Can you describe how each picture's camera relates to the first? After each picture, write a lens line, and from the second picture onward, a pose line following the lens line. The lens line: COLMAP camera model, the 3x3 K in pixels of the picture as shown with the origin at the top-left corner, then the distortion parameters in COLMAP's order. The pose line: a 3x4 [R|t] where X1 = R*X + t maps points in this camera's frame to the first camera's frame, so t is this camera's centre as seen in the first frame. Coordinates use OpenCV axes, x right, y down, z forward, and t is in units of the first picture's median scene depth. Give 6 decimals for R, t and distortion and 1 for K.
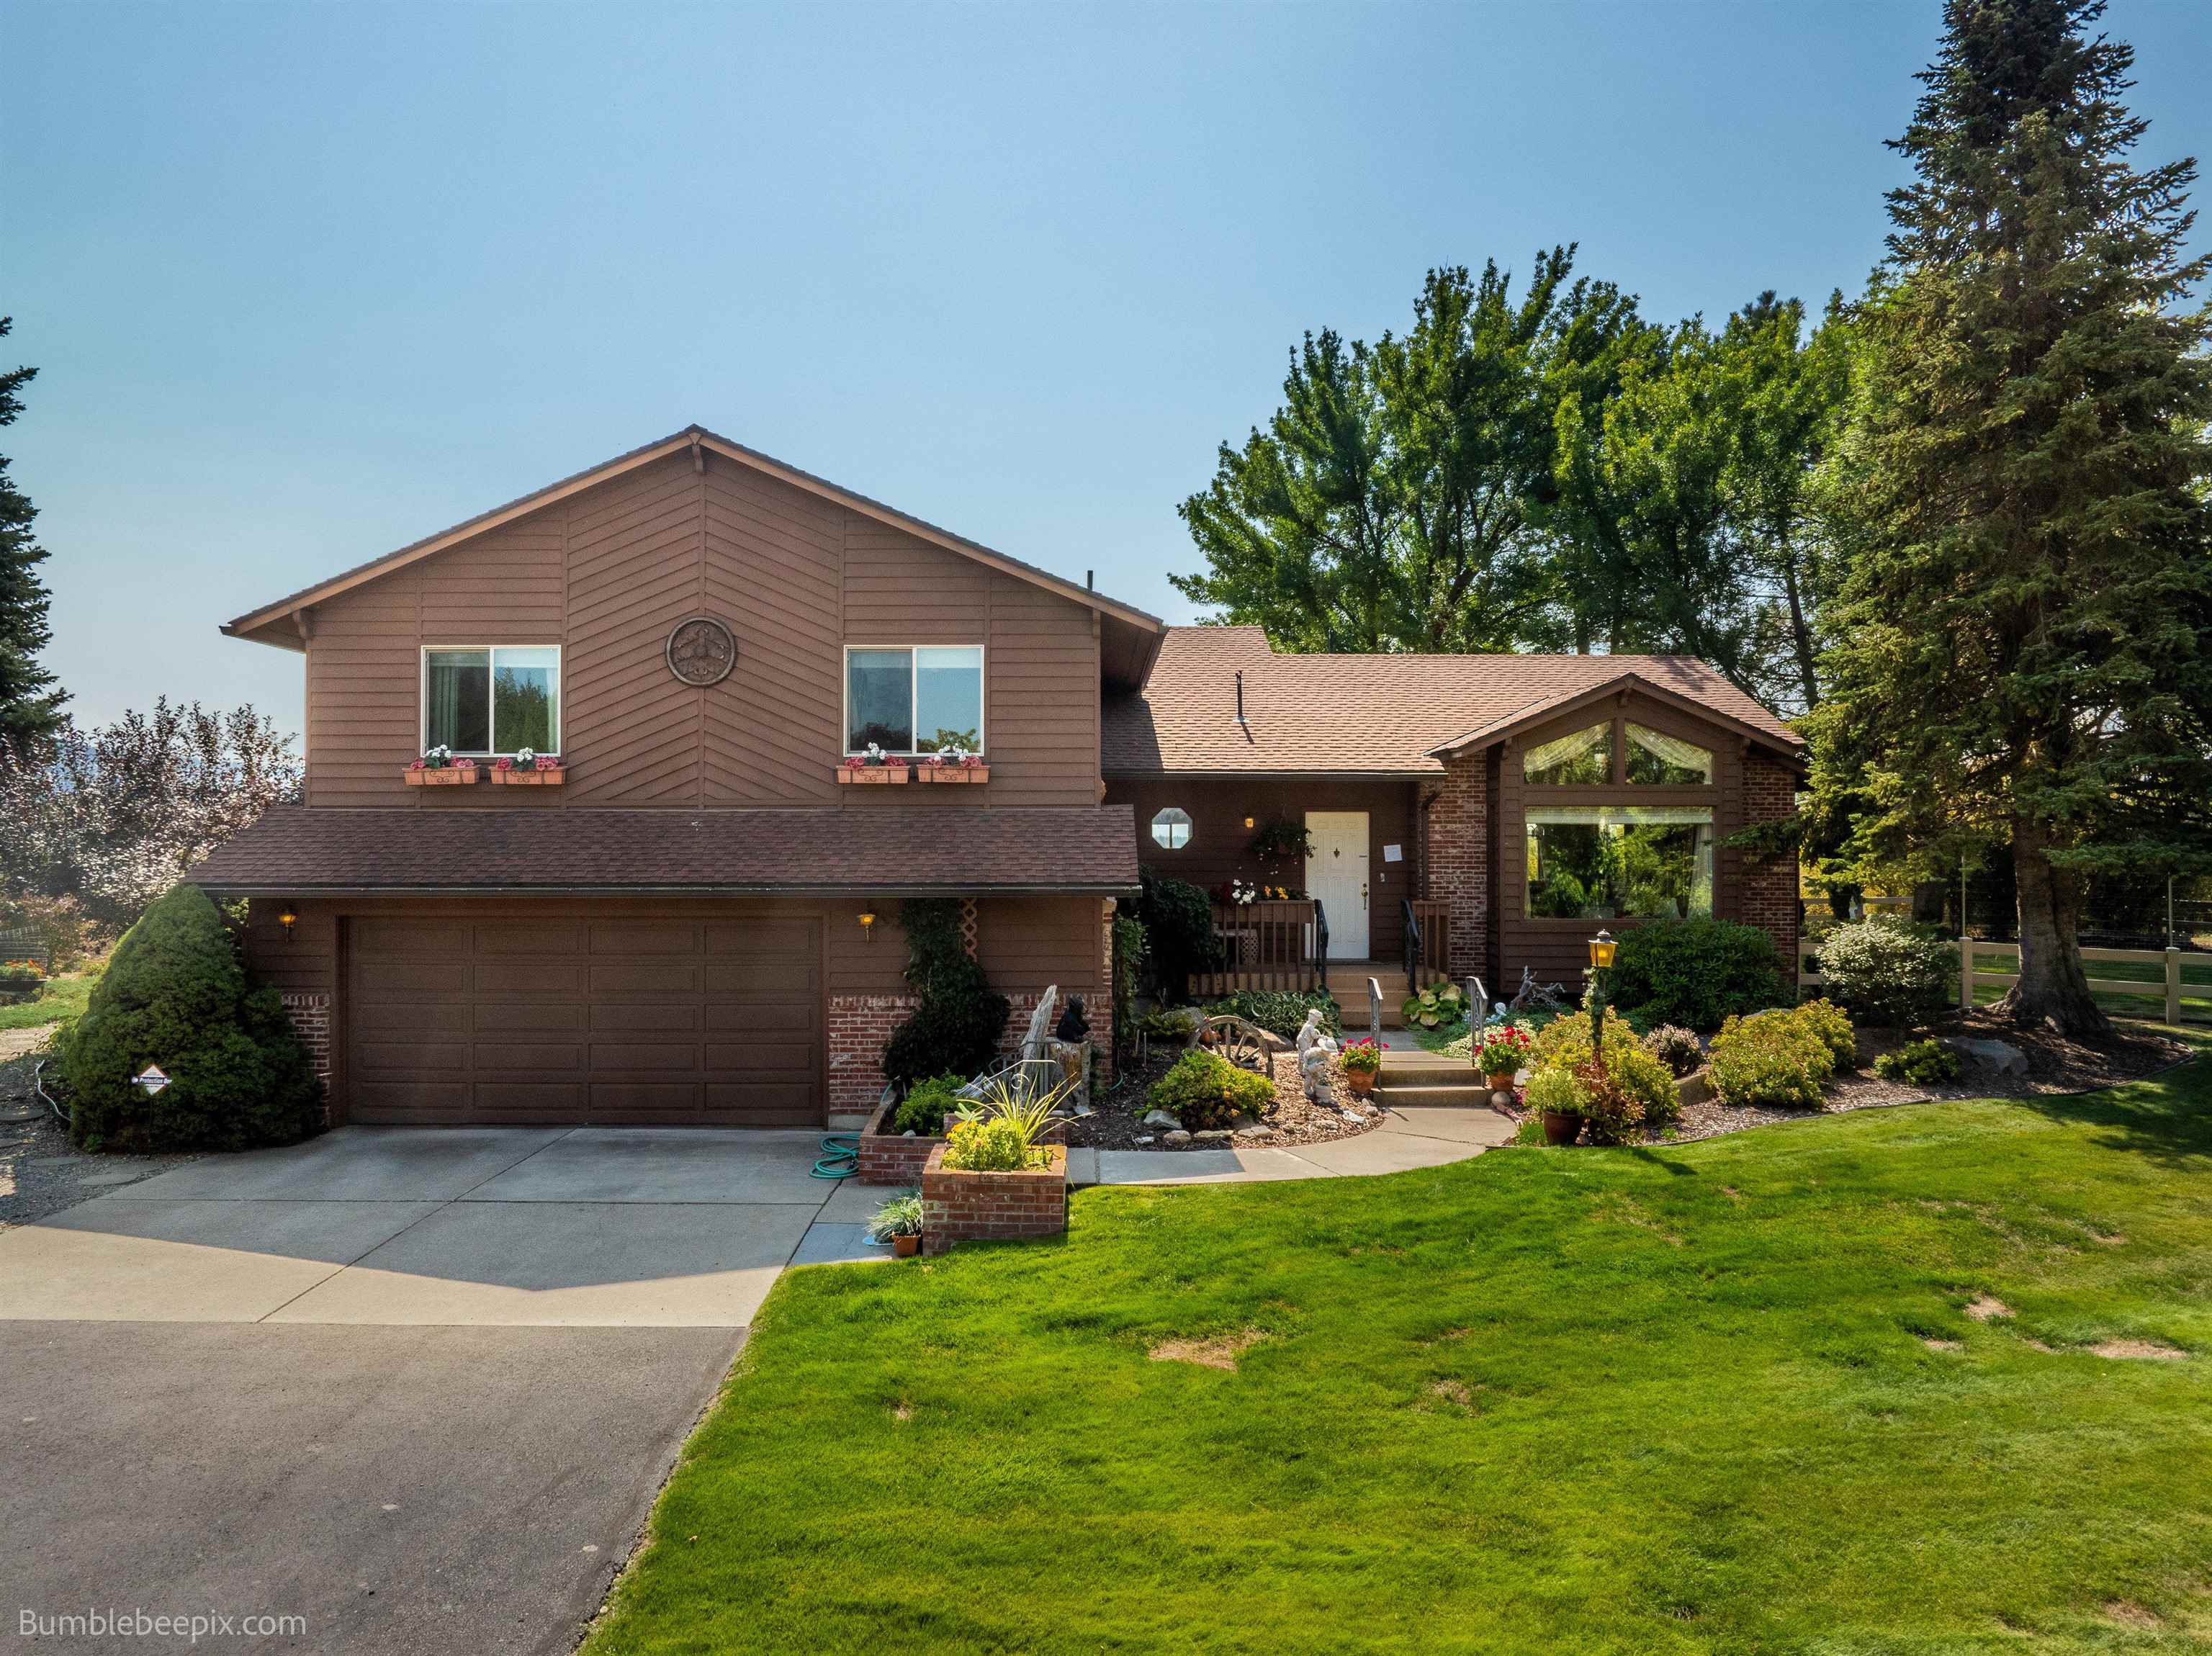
lens RADIAL K [[1569.3, 0, 1106.0], [0, 1569.3, 828.0], [0, 0, 1]] dist [-0.039641, 0.007236]
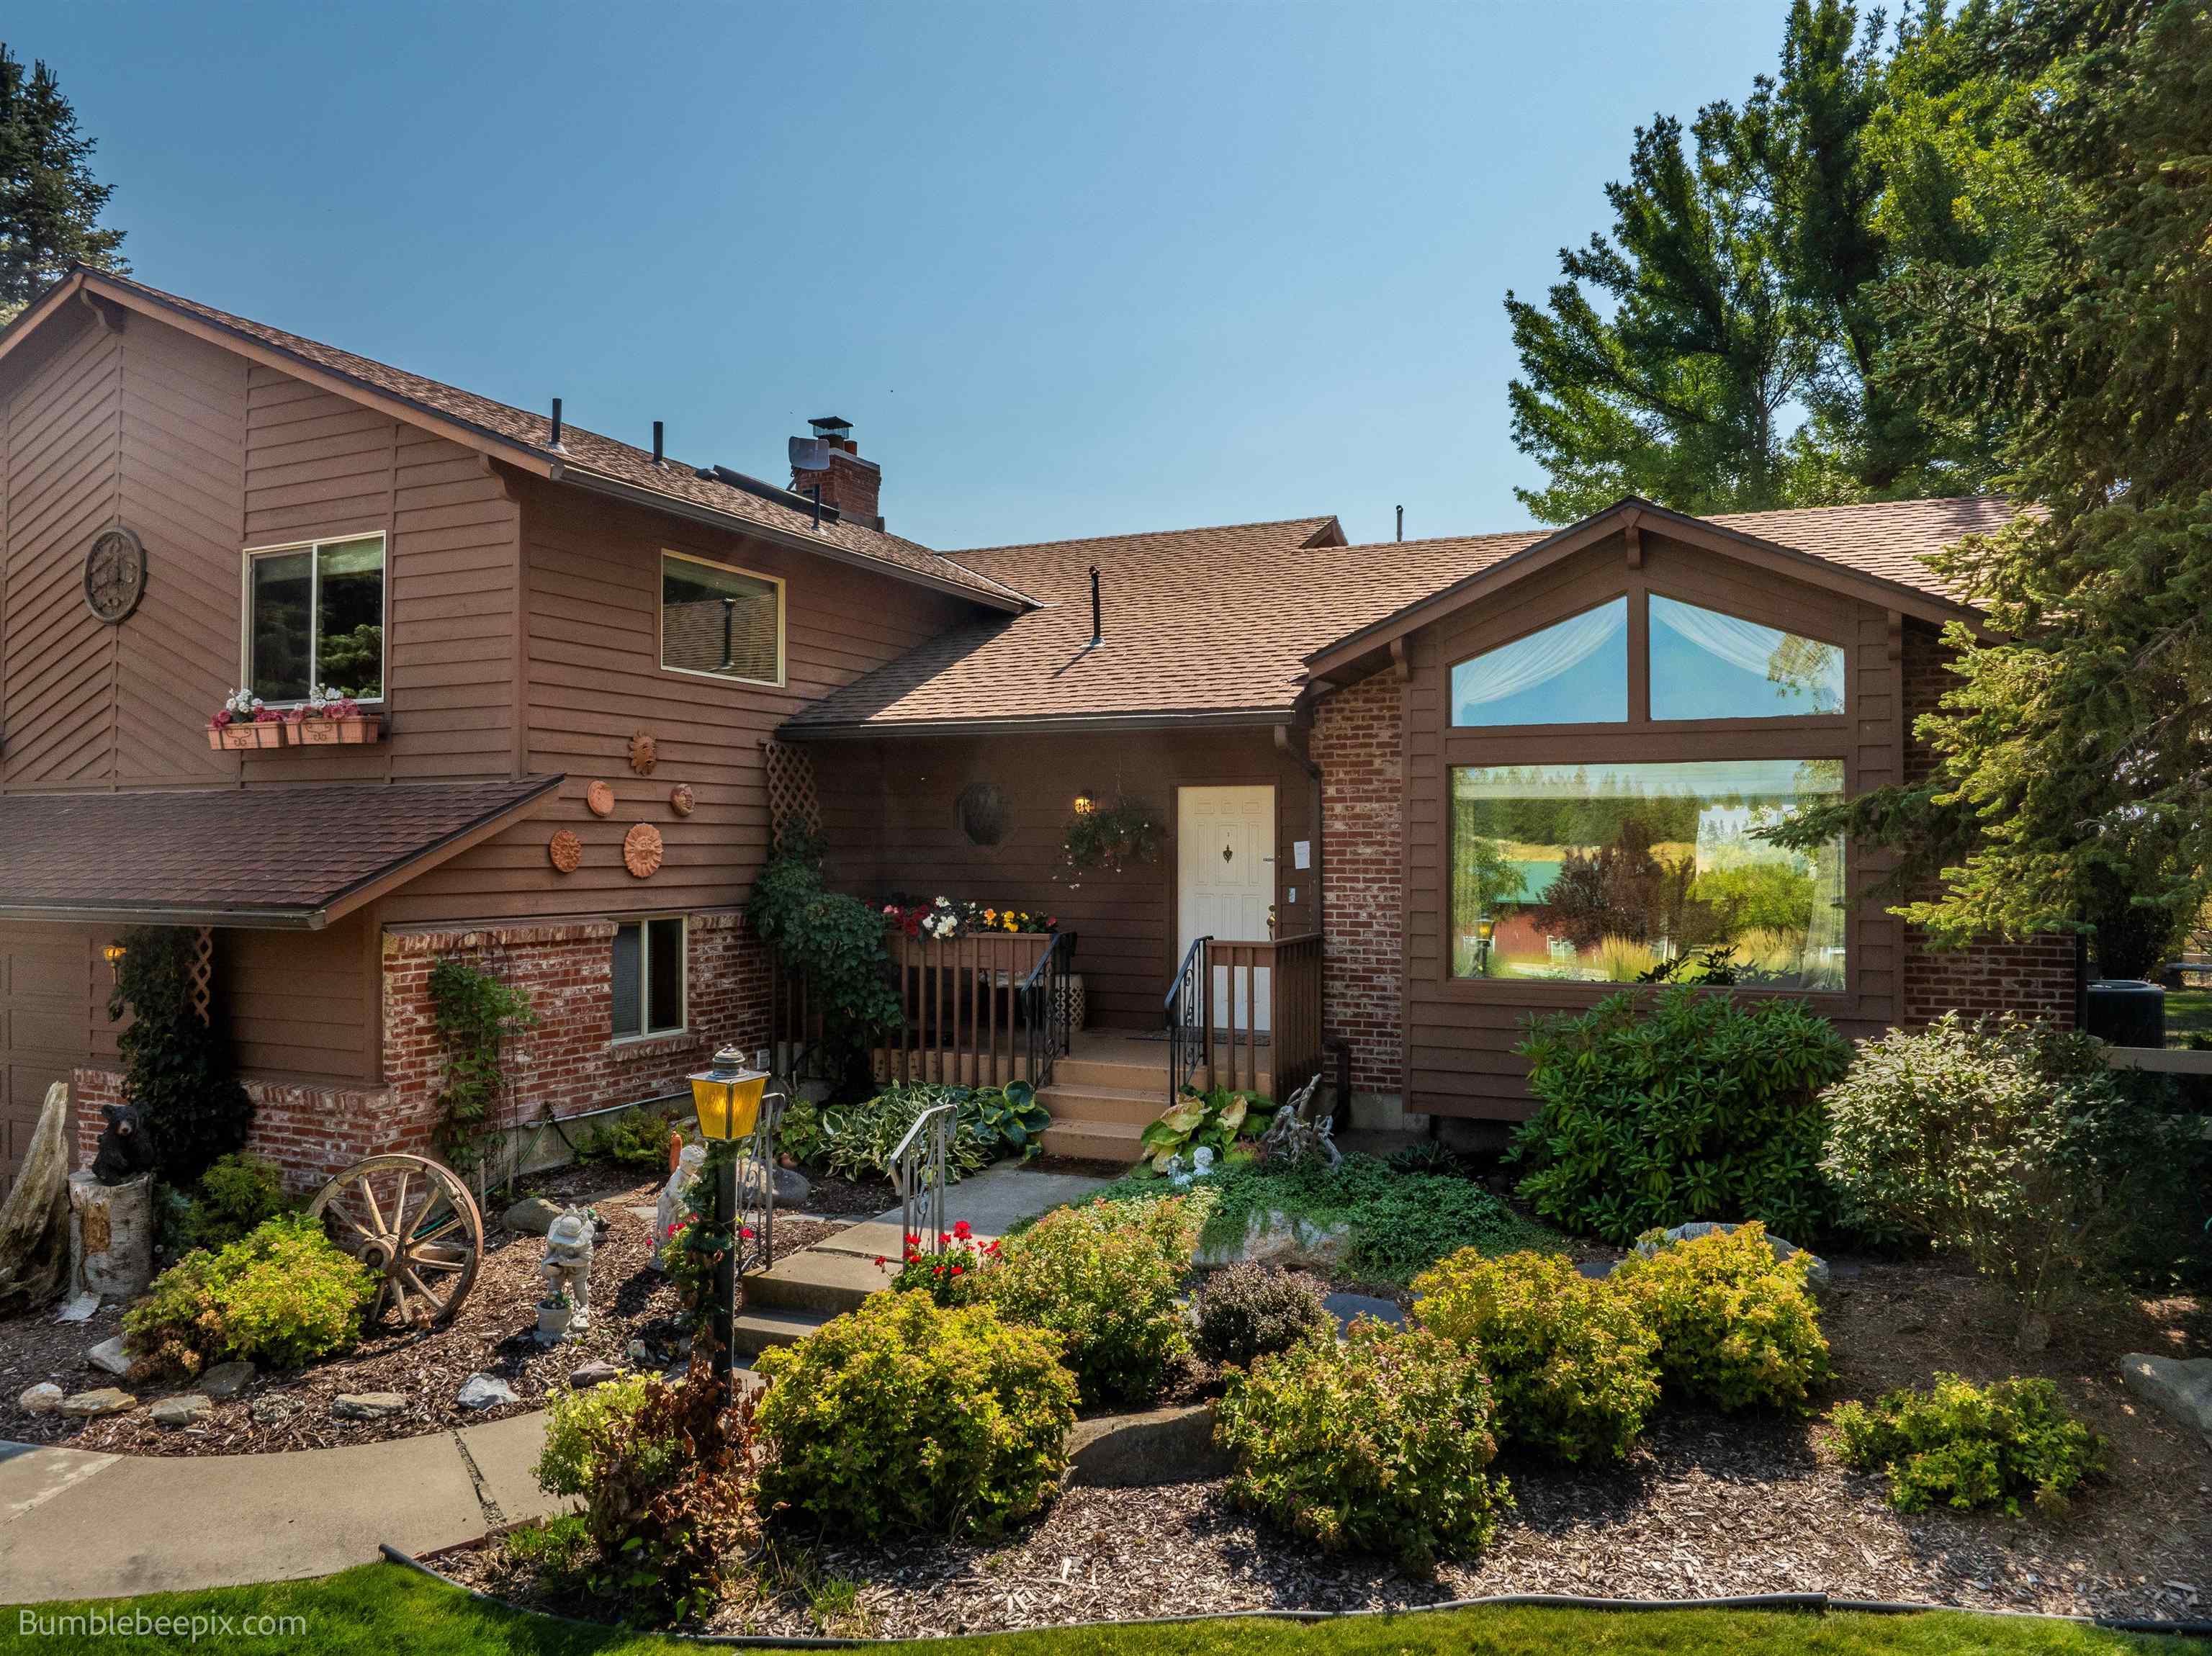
lens RADIAL K [[1569.3, 0, 1106.0], [0, 1569.3, 828.0], [0, 0, 1]] dist [-0.039641, 0.007236]
pose [[0.901392, -0.005428, -0.432970, 0.474327], [0.005336, 0.999985, -0.001428, 0.008478], [0.432971, -0.001023, 0.901407, 0.559589]]
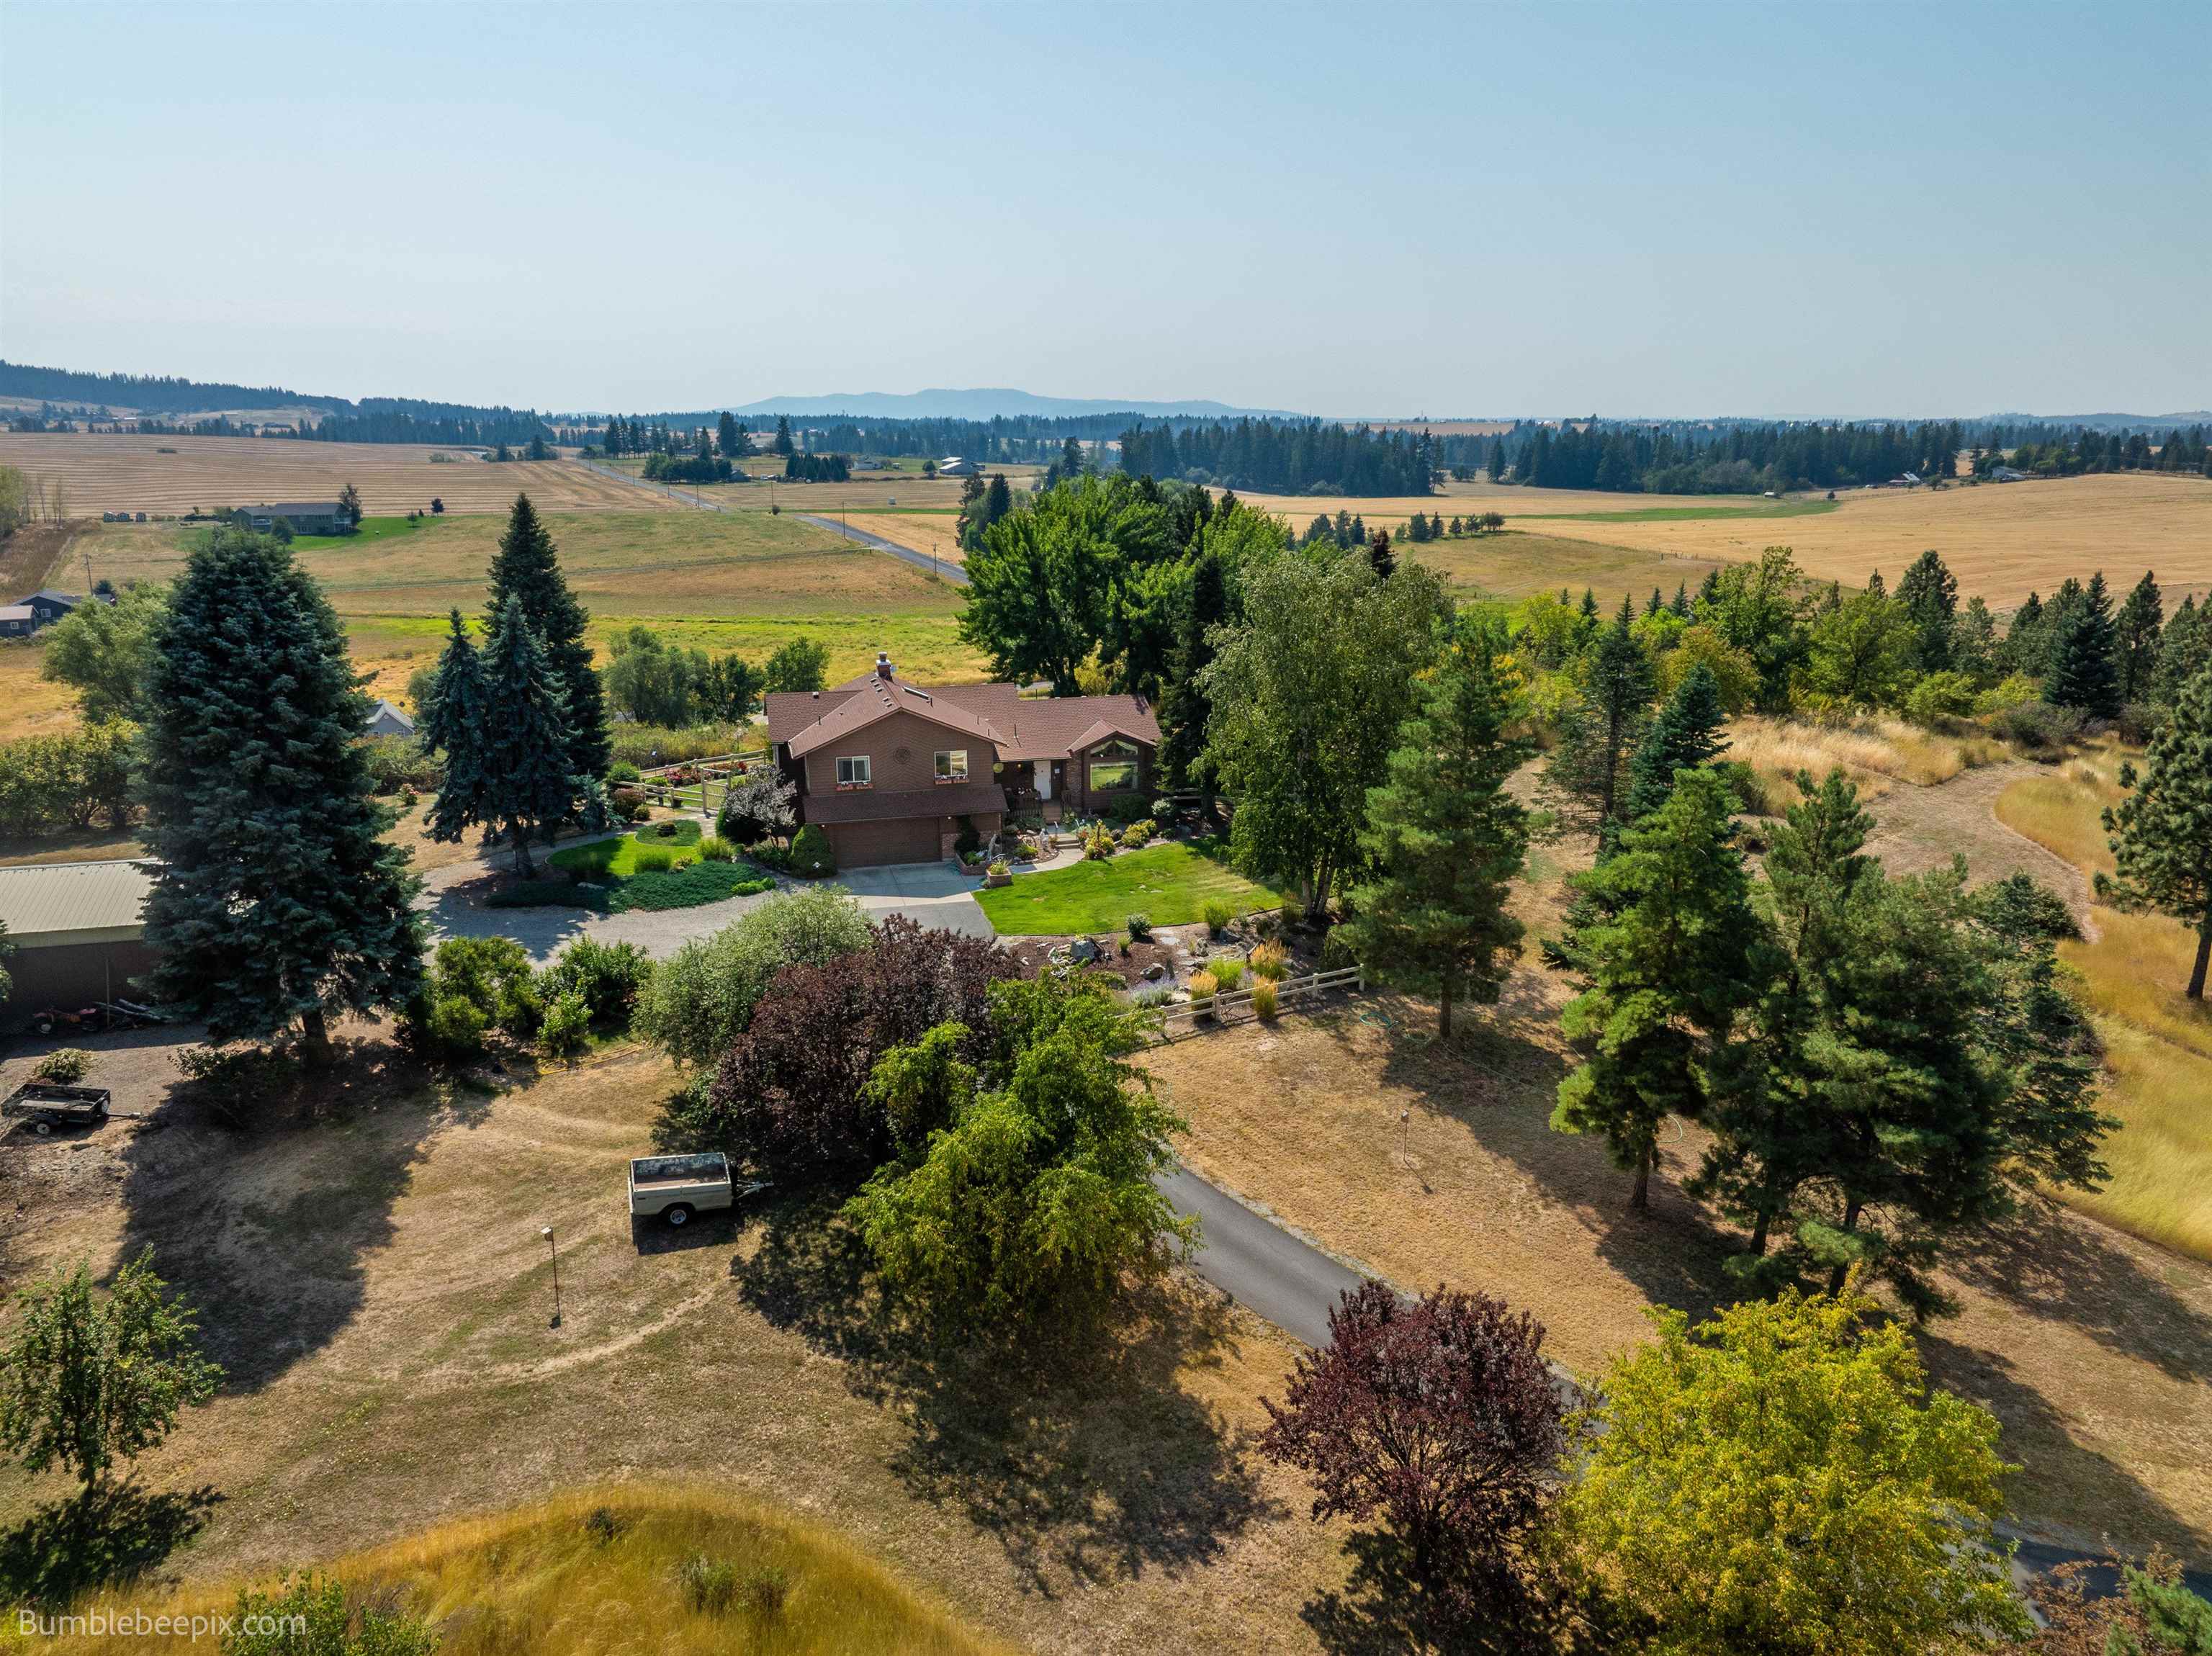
lens RADIAL K [[1569.3, 0, 1106.0], [0, 1569.3, 828.0], [0, 0, 1]] dist [-0.039641, 0.007236]
pose [[0.971733, -0.064503, 0.227102, -0.715841], [0.000511, 0.962523, 0.271199, -1.108422], [-0.236084, -0.263417, 0.935348, -3.280988]]
